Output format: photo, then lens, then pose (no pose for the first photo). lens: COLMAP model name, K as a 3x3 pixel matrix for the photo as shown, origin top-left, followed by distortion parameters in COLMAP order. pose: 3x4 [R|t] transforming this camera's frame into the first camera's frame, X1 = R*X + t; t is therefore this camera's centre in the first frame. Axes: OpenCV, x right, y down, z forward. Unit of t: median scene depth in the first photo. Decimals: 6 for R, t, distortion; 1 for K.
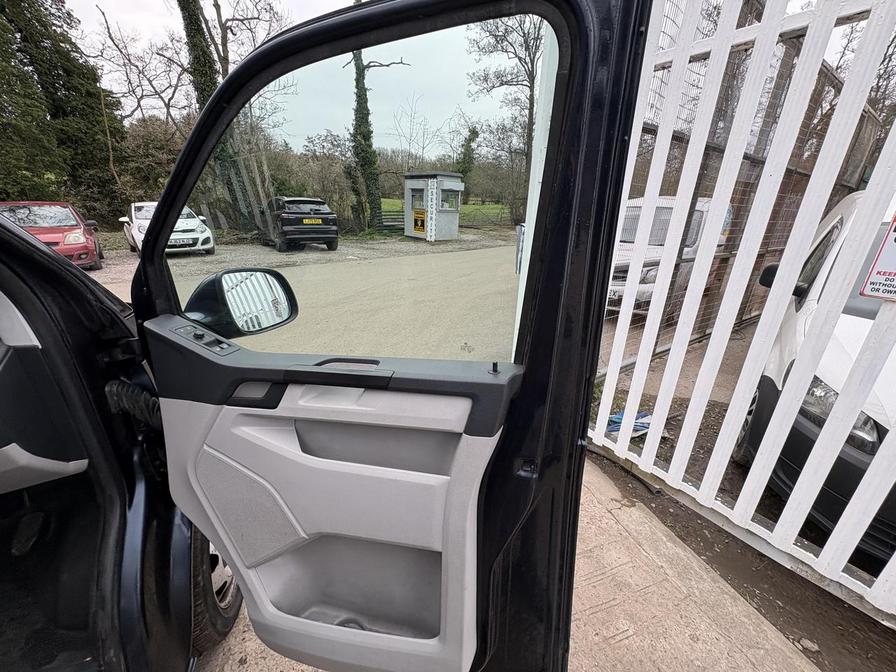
lens RADIAL K [[356.5, 0, 446.8], [0, 356.5, 337.7], [0, 0, 1]] dist [0.000585, 0.000083]
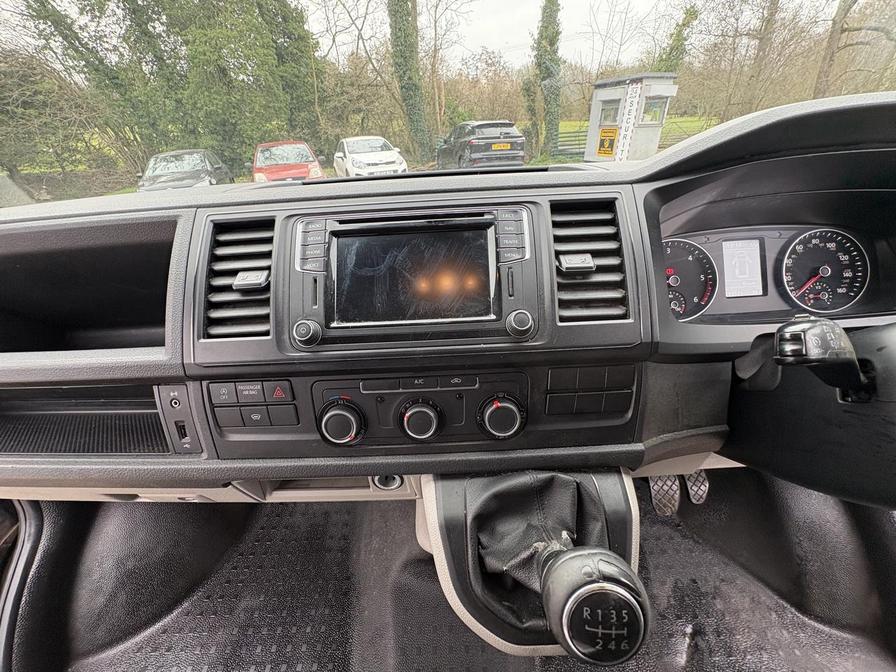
lens RADIAL K [[356.5, 0, 447.1], [0, 356.5, 337.9], [0, 0, 1]] dist [0.000585, 0.000083]
pose [[0.934343, 0.116491, -0.336798, -0.096210], [-0.058853, 0.982528, 0.176565, 0.008126], [0.351481, -0.145151, 0.924874, 0.004946]]
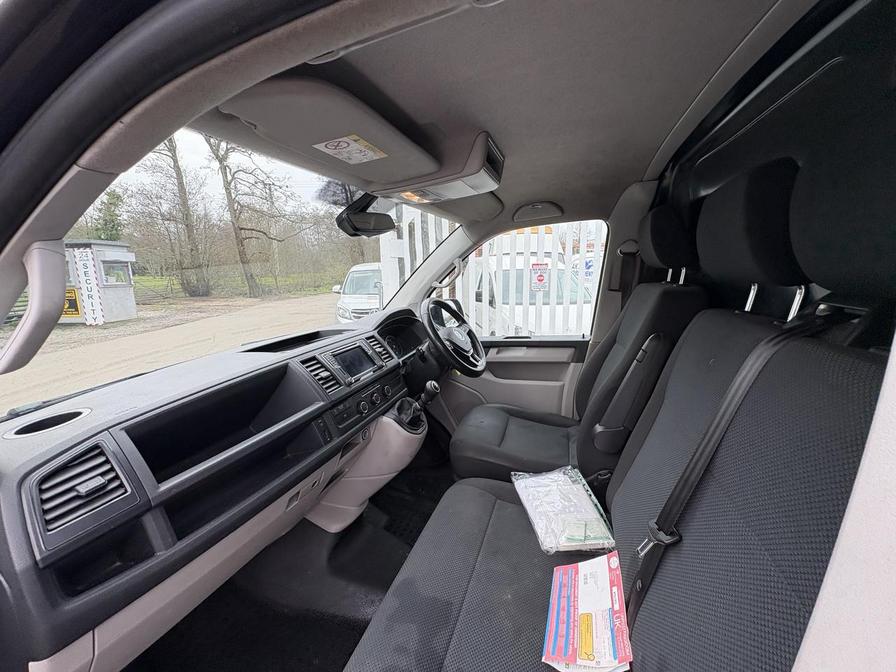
lens RADIAL K [[356.5, 0, 447.7], [0, 356.5, 334.3], [0, 0, 1]] dist [0.000585, 0.000083]
pose [[0.635875, -0.177721, 0.751052, -0.145296], [0.308505, 0.950531, -0.036270, 0.010694], [-0.707452, 0.254767, 0.659247, -0.038626]]
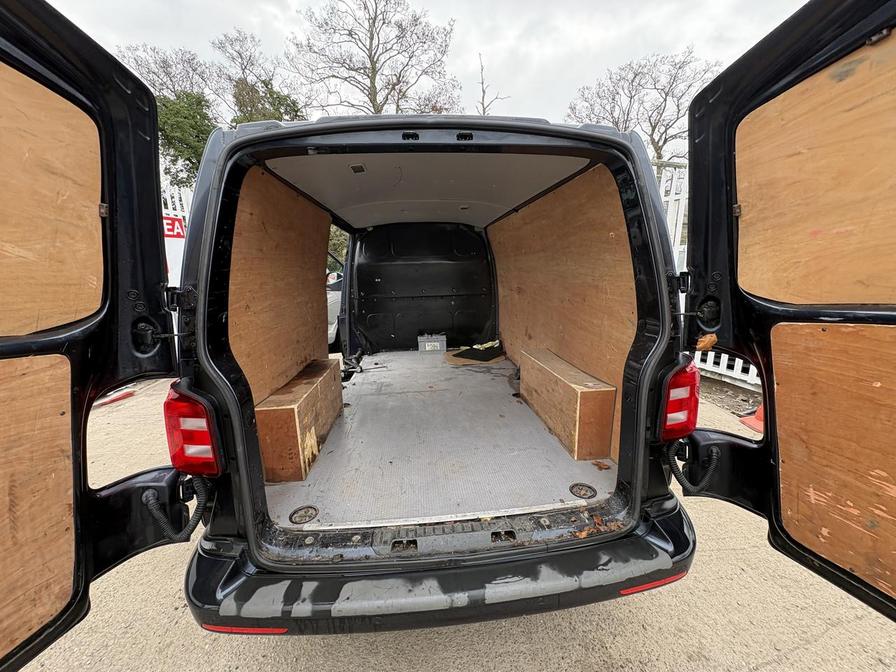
lens RADIAL K [[356.5, 0, 448.2], [0, 356.5, 334.0], [0, 0, 1]] dist [0.000585, 0.000083]
pose [[0.964599, 0.013520, -0.263375, 0.003355], [-0.054079, 0.987603, -0.147364, 0.104015], [0.258117, 0.156390, 0.953372, -0.261547]]
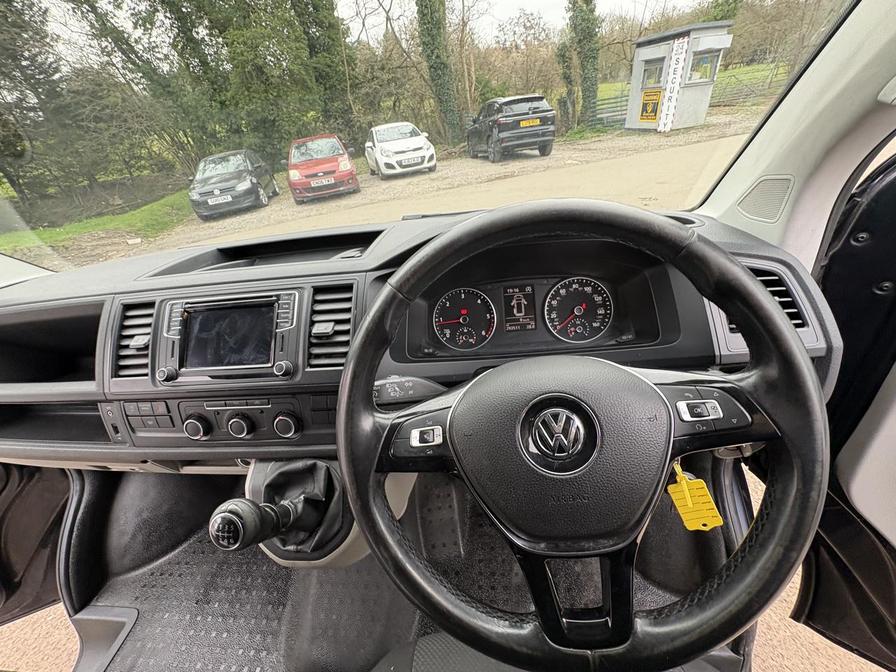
lens RADIAL K [[356.5, 0, 447.4], [0, 356.5, 338.4], [0, 0, 1]] dist [0.000585, 0.000083]
pose [[0.891002, 0.120813, -0.437630, -0.071720], [-0.017709, 0.972458, 0.232404, -0.000041], [0.453654, -0.199322, 0.868602, 0.004185]]
